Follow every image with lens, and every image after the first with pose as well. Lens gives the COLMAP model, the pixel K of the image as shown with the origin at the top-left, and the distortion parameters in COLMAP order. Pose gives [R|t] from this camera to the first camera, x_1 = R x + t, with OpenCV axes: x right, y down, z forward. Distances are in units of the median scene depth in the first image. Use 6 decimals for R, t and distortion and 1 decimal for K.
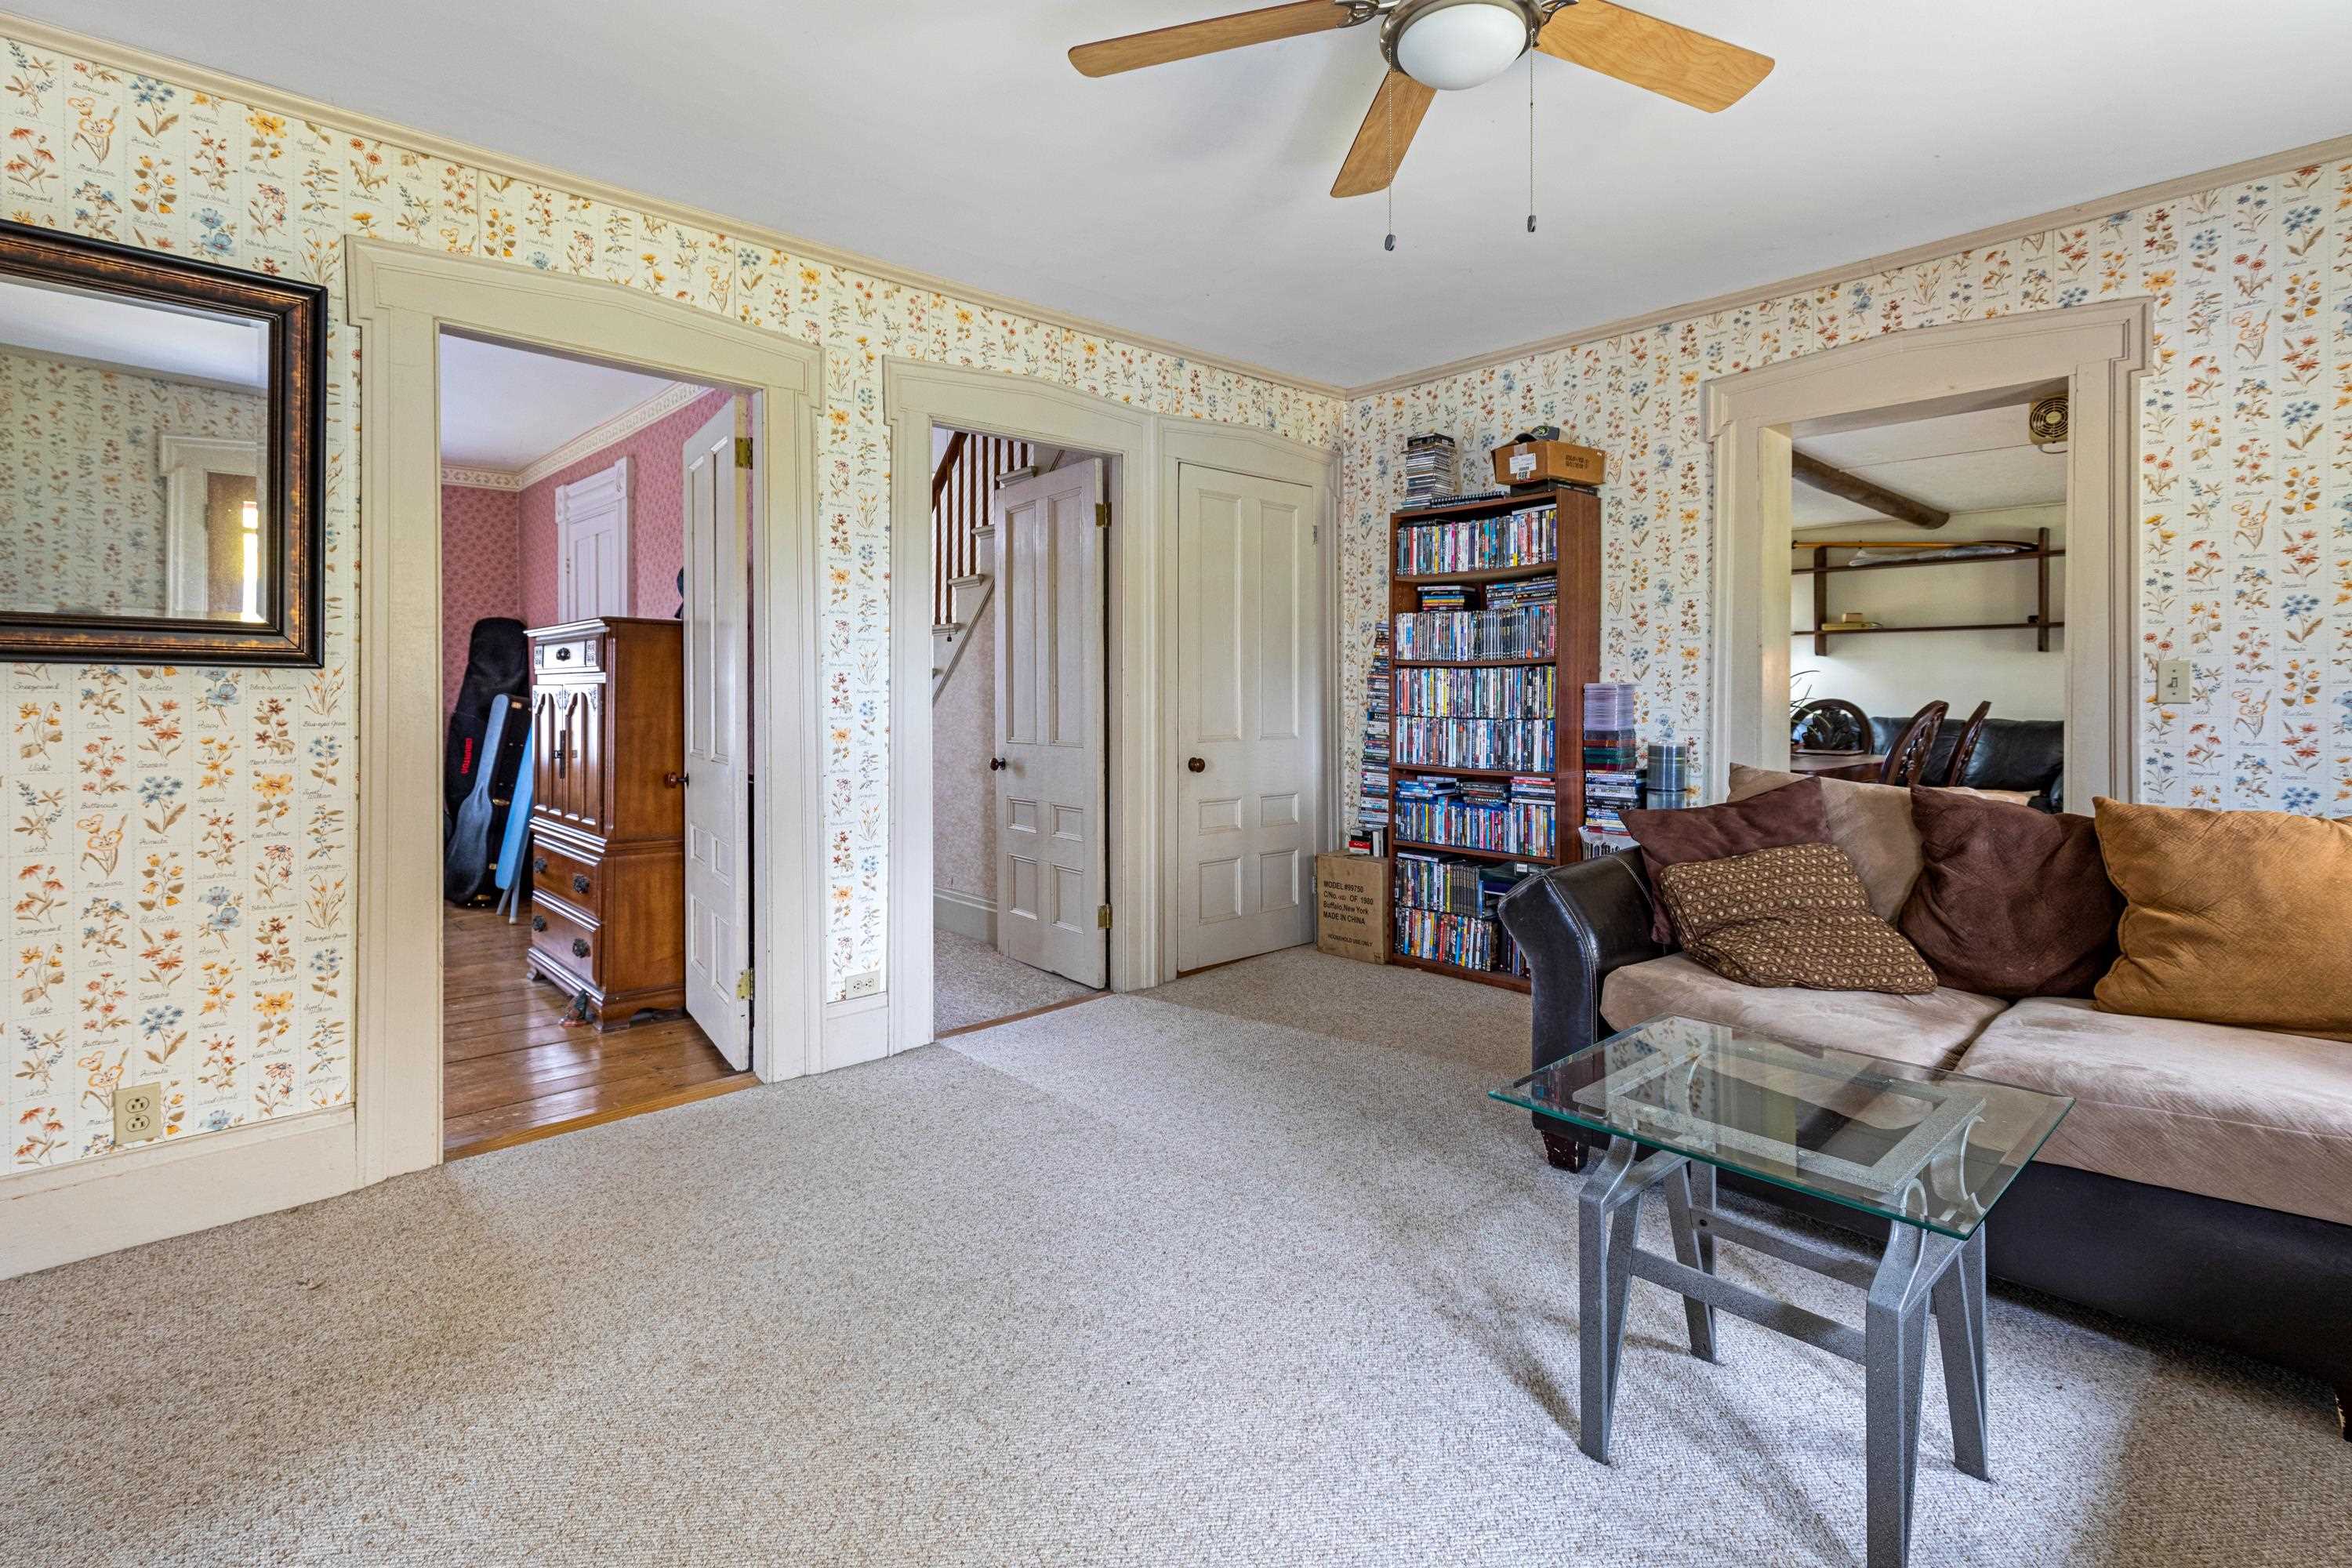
lens RADIAL K [[1085.3, 0, 1171.9], [0, 1085.3, 710.7], [0, 0, 1]] dist [-0.001056, -0.000507]
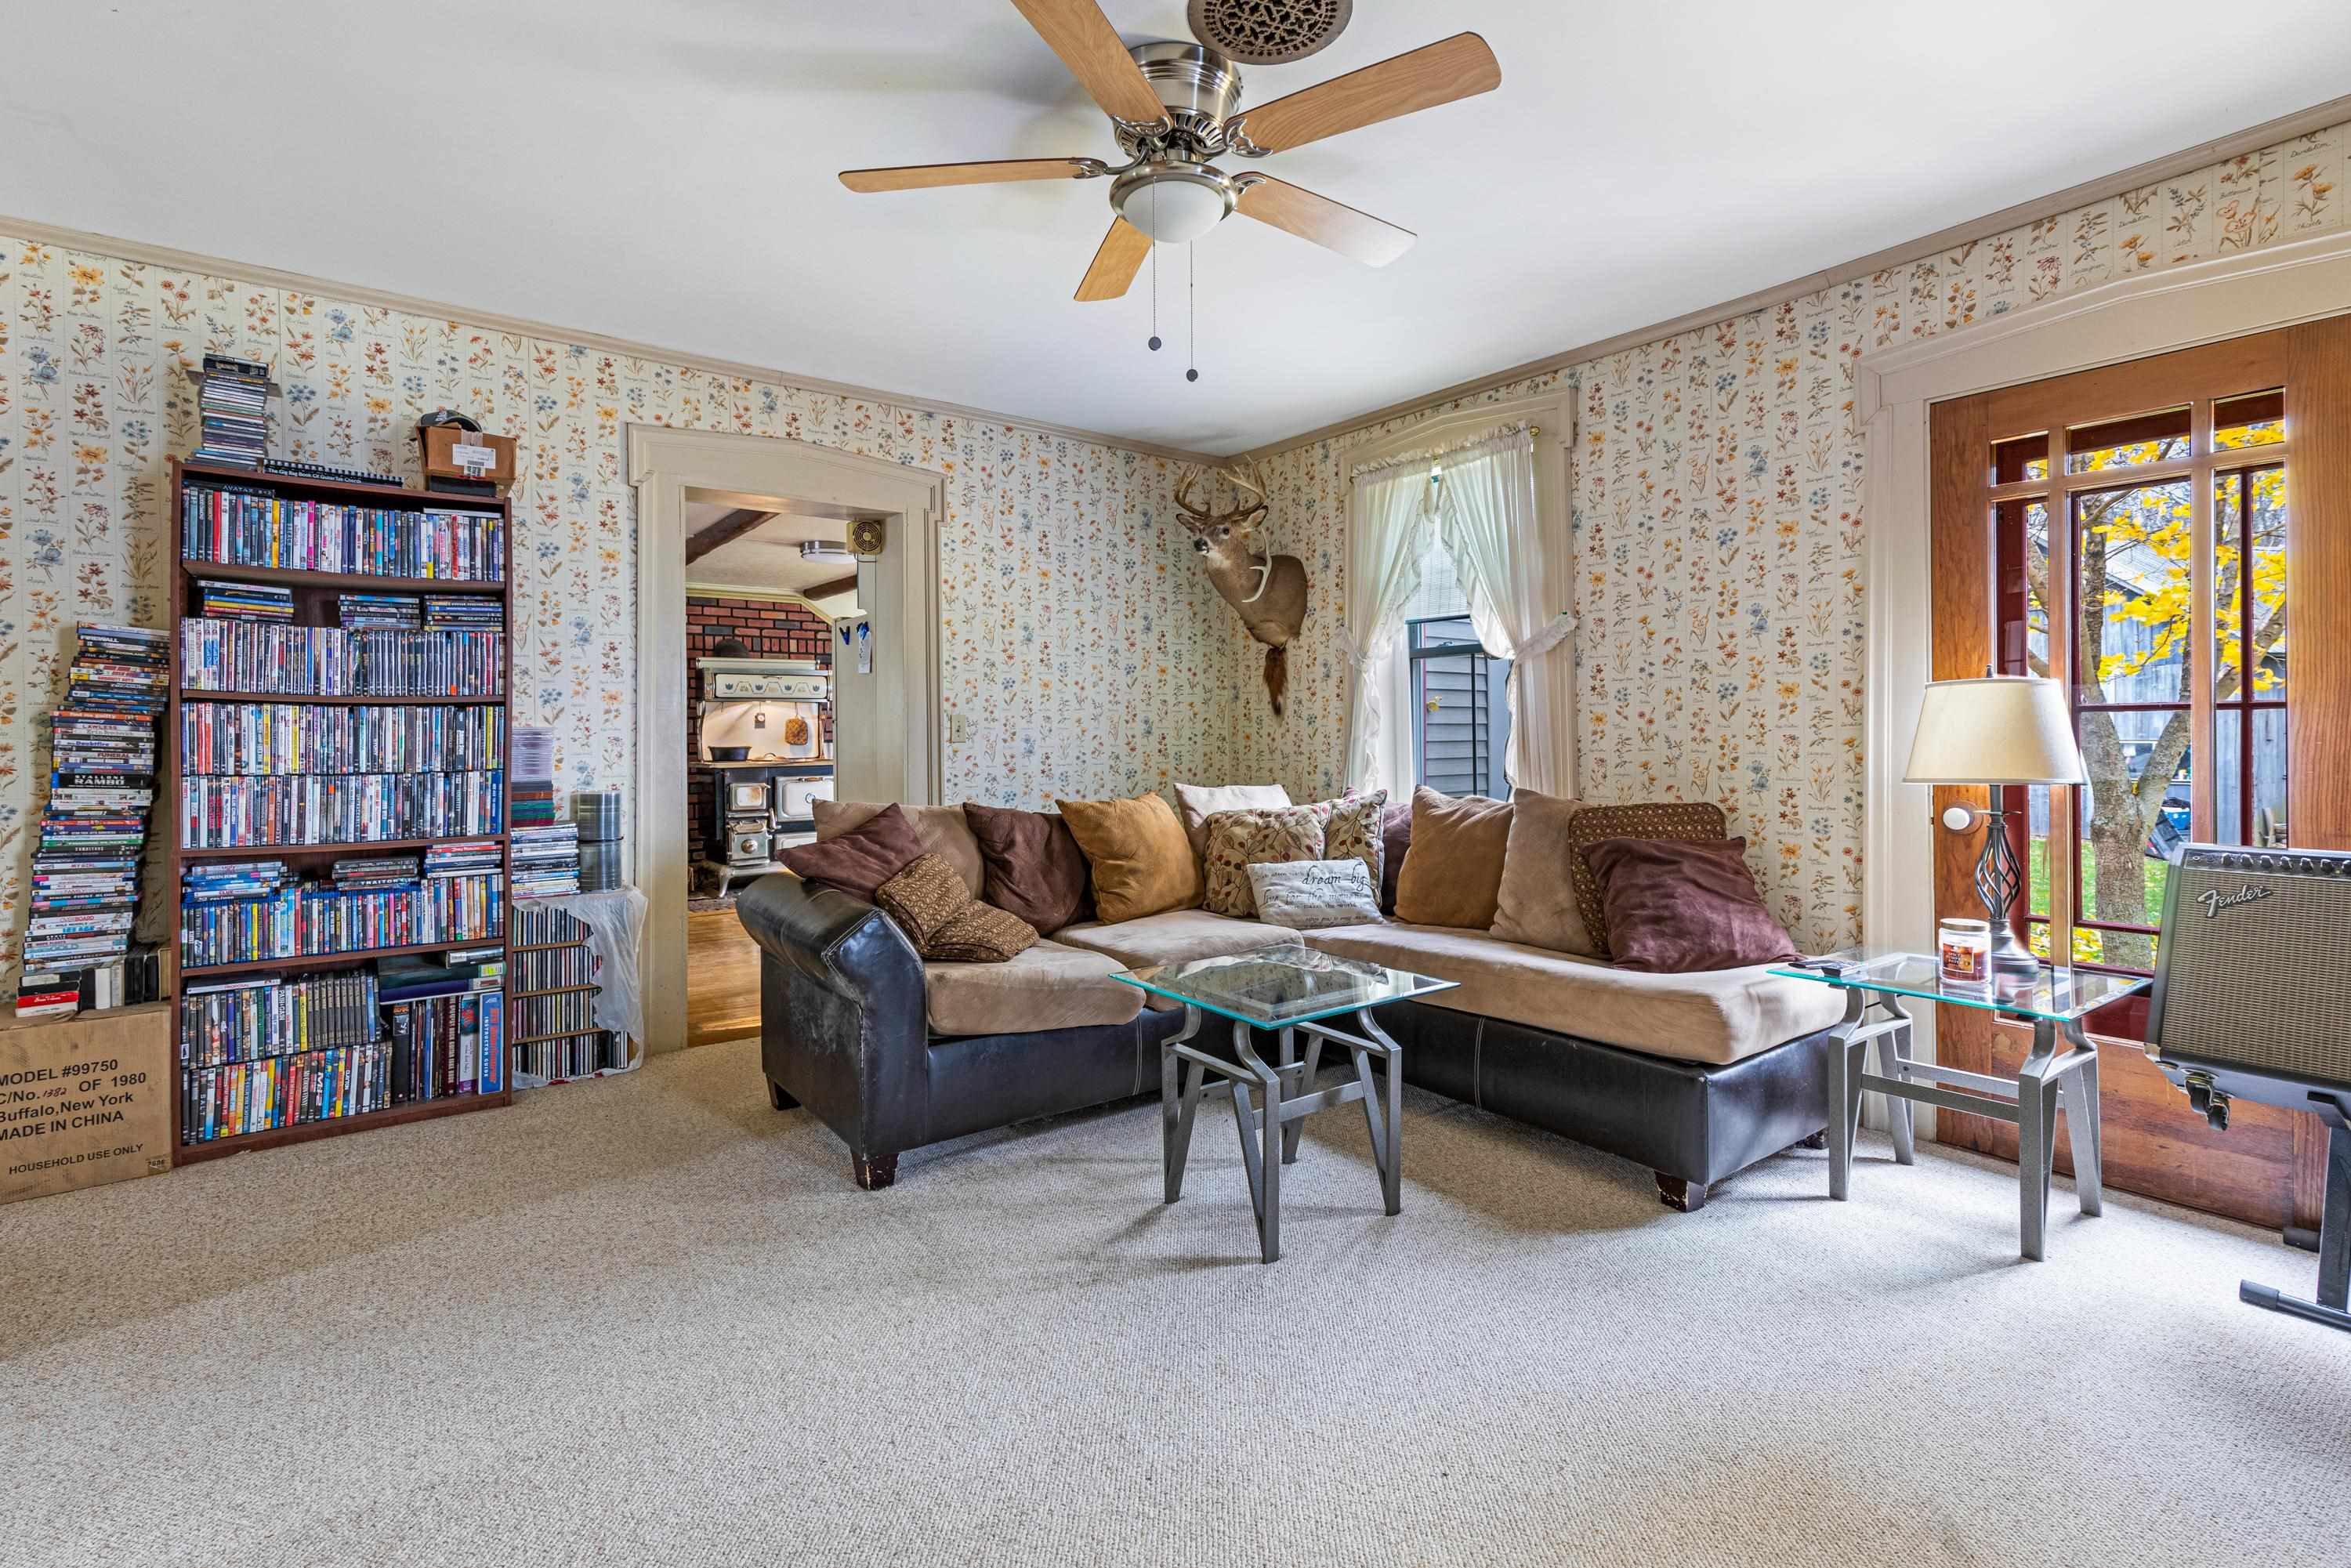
lens RADIAL K [[1092.5, 0, 1179.9], [0, 1092.5, 737.9], [0, 0, 1]] dist [0.002211, 0.000193]
pose [[0.091581, -0.002799, 0.995794, -0.411597], [0.023790, 0.999717, 0.000622, -0.004584], [-0.995513, 0.023633, 0.091621, 0.373594]]
